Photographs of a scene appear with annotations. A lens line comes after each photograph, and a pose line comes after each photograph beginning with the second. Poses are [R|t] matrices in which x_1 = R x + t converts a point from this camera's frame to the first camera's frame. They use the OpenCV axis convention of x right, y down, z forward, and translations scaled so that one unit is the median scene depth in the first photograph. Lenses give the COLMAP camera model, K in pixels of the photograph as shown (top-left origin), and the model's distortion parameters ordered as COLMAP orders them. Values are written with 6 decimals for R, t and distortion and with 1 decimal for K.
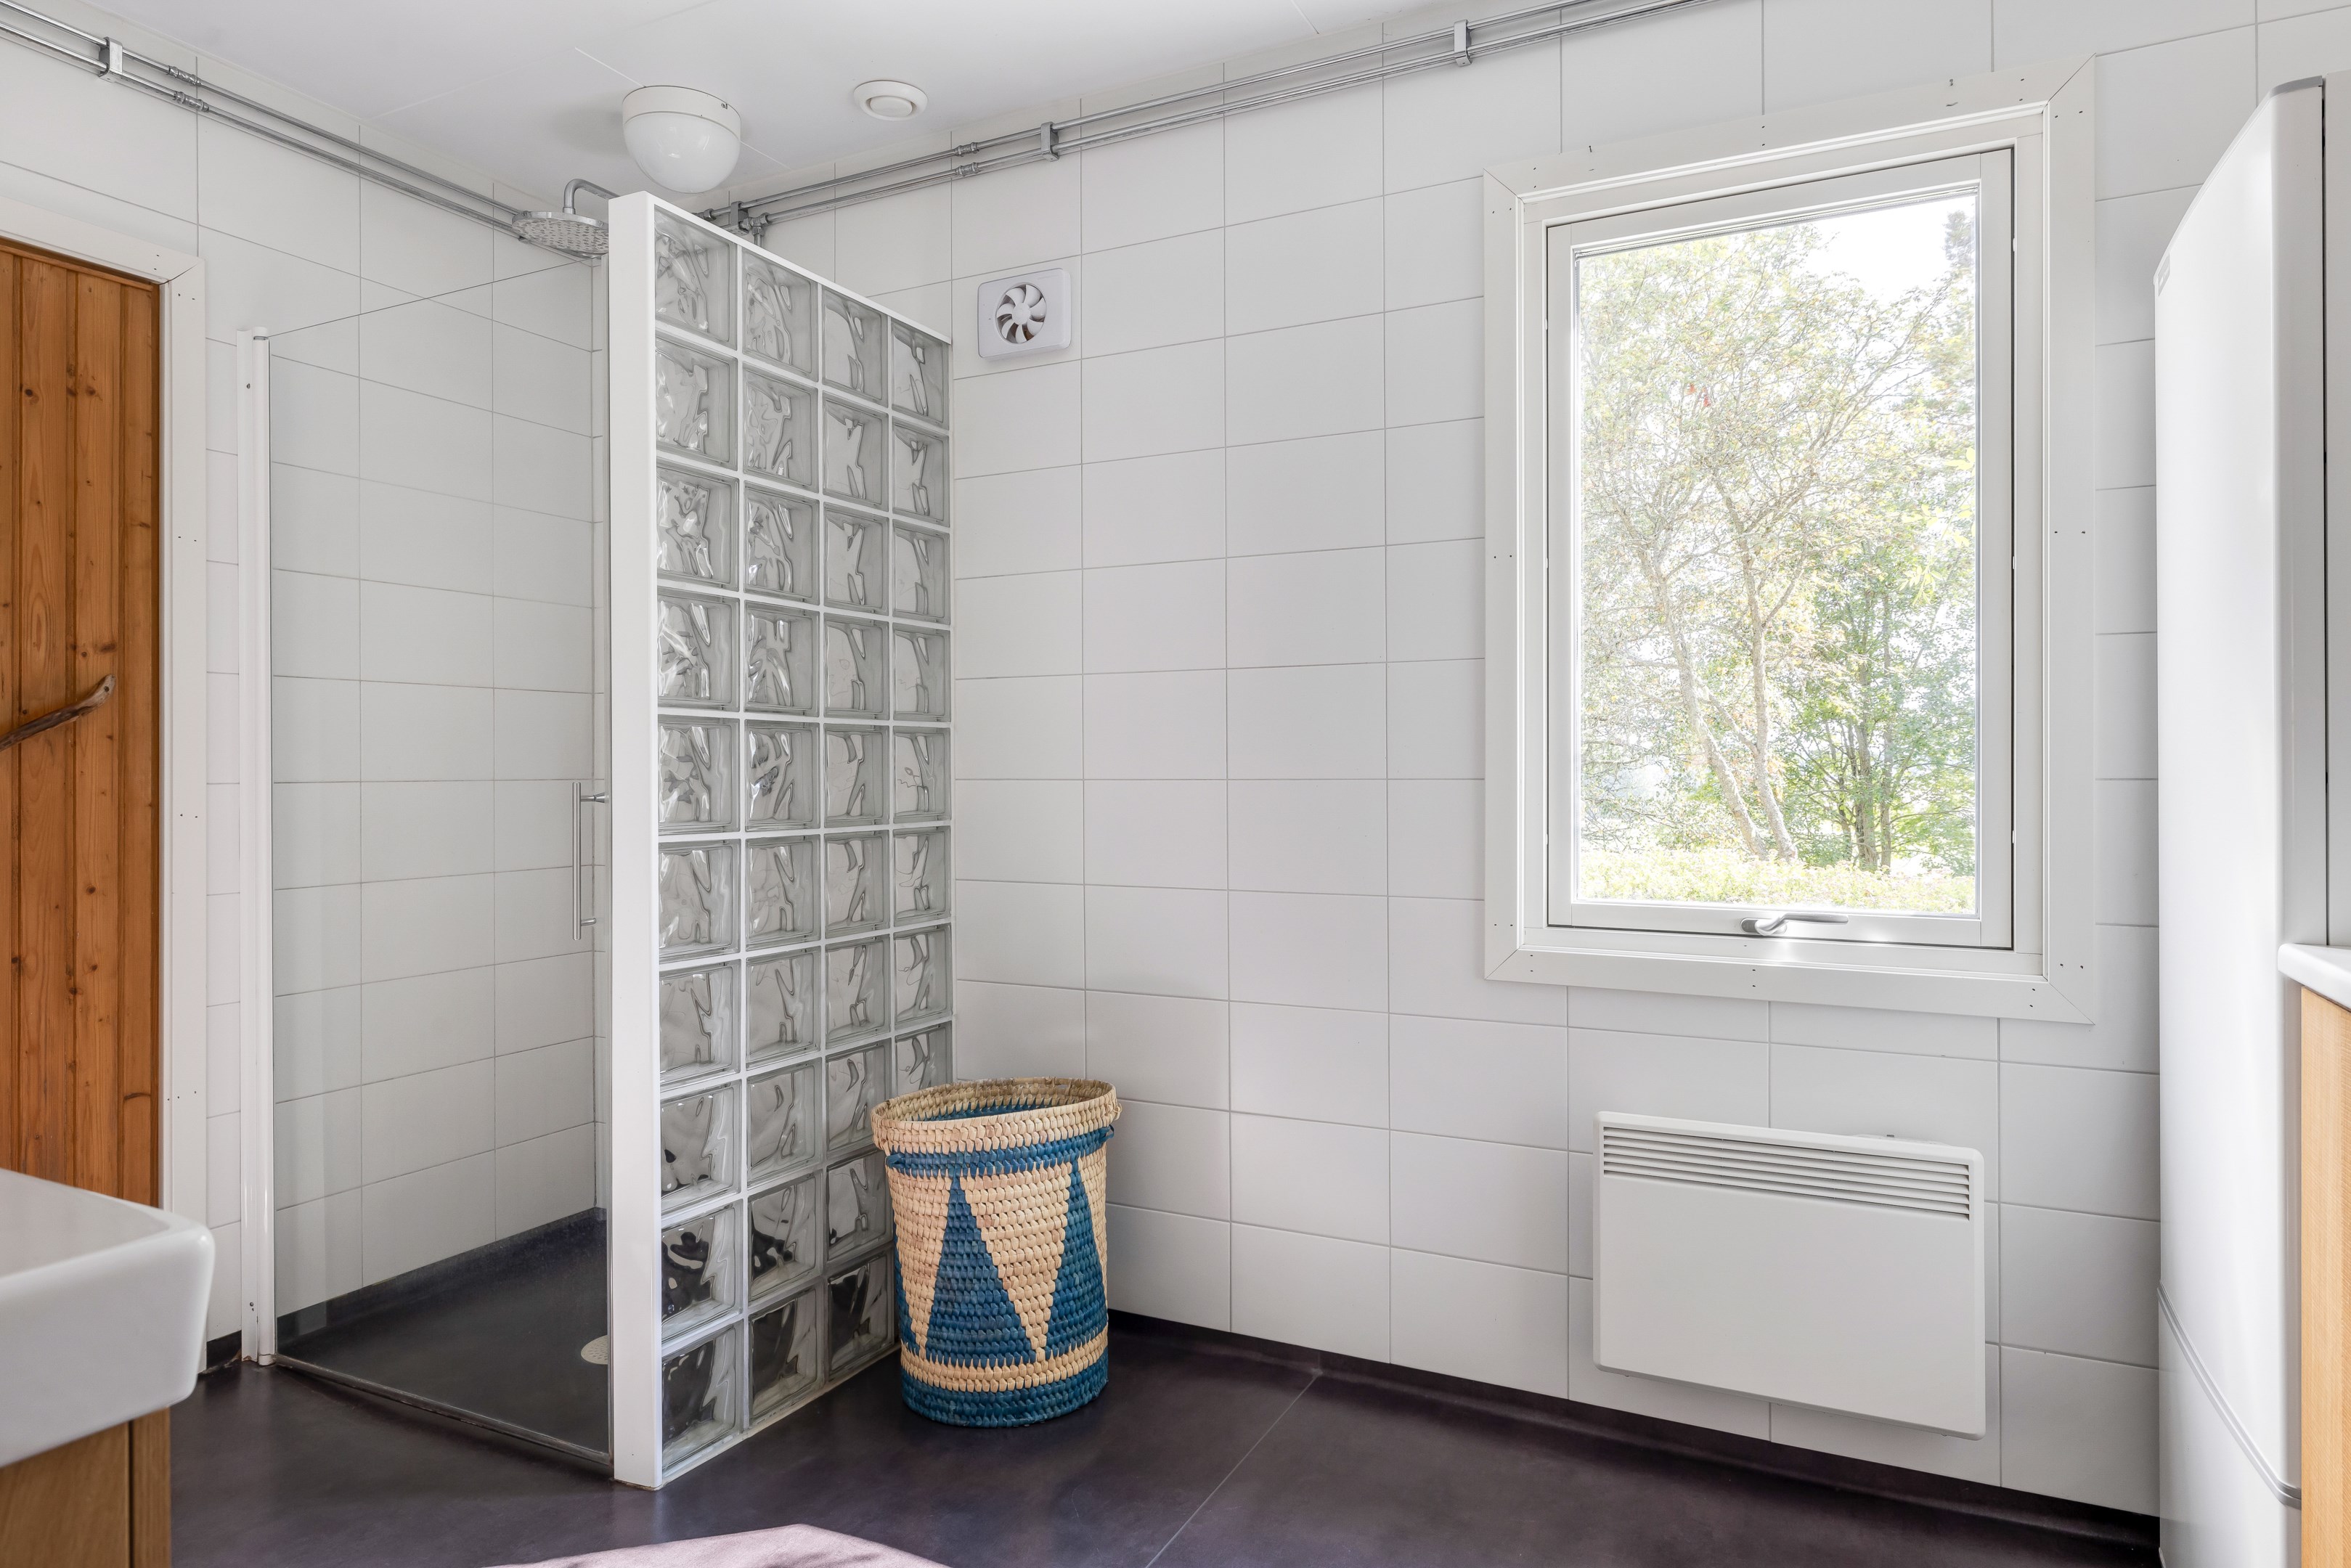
lens RADIAL K [[1392.9, 0, 1170.5], [0, 1392.9, 773.8], [0, 0, 1]] dist [0.001380, 0.009840]
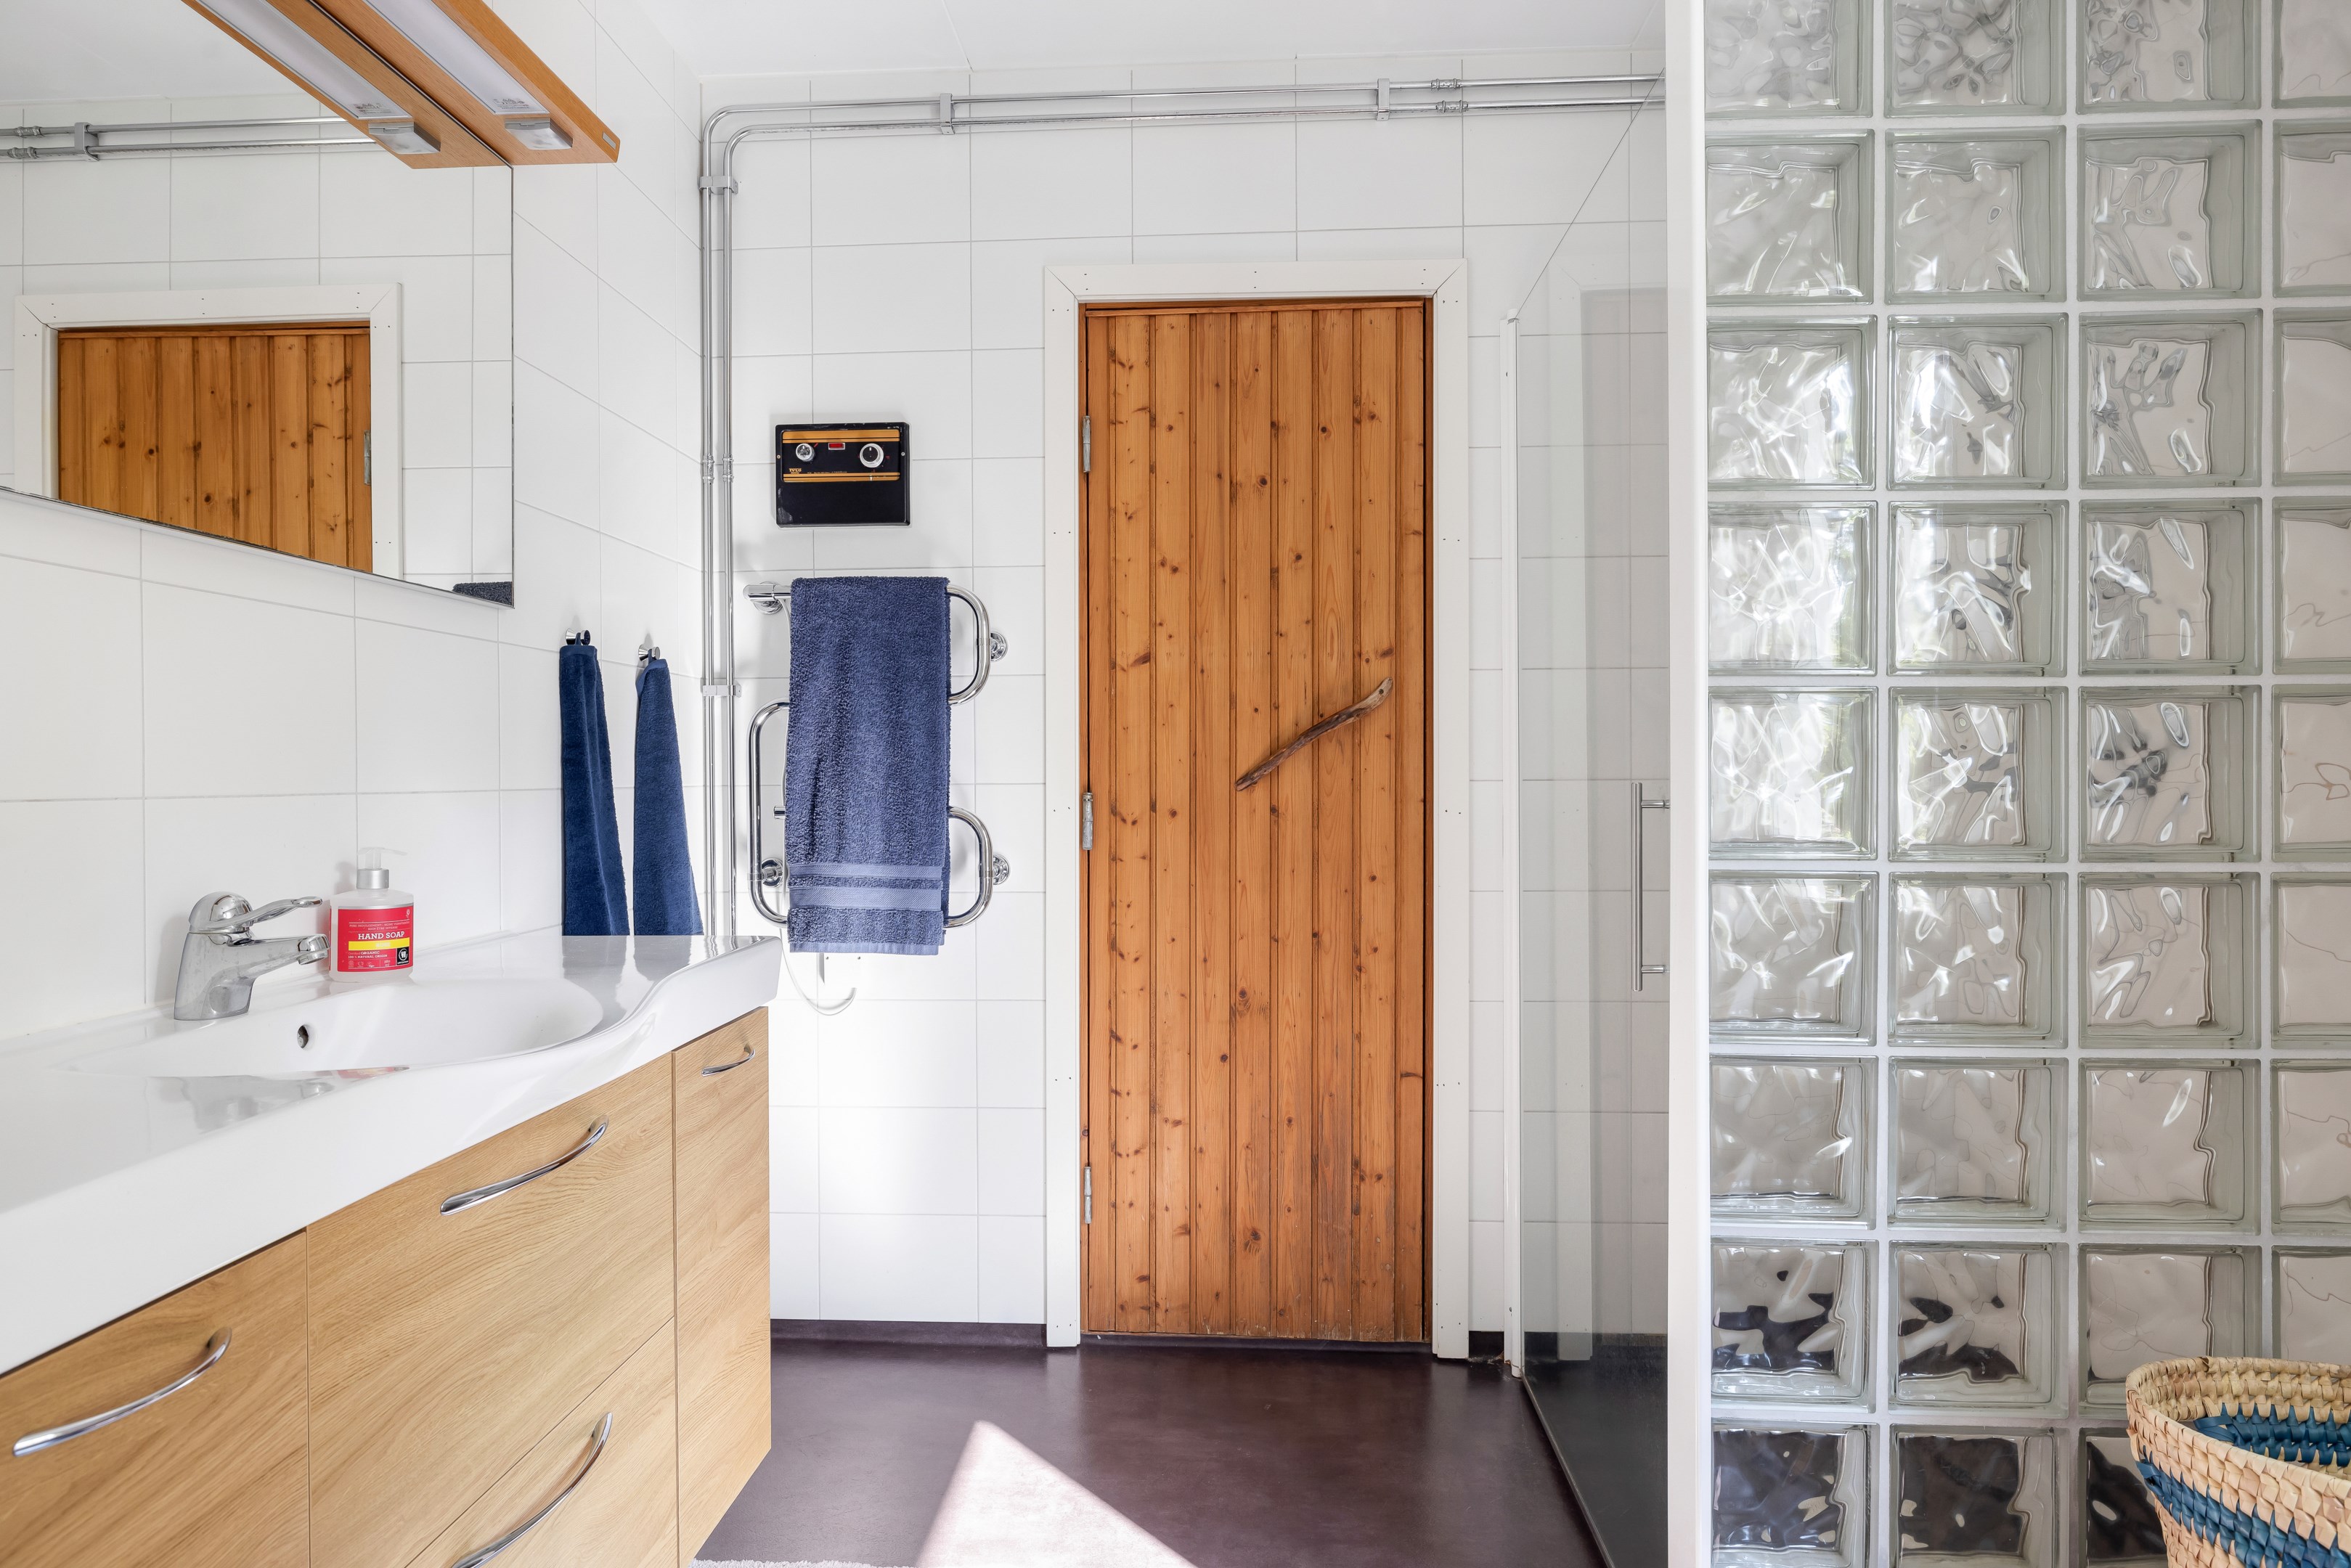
lens RADIAL K [[1392.9, 0, 1169.4], [0, 1392.9, 793.9], [0, 0, 1]] dist [0.001380, 0.009840]
pose [[0.383352, 0.016251, -0.923459, 0.164387], [0.000176, 0.999844, 0.017669, -0.001236], [0.923602, -0.006935, 0.383289, 0.440602]]
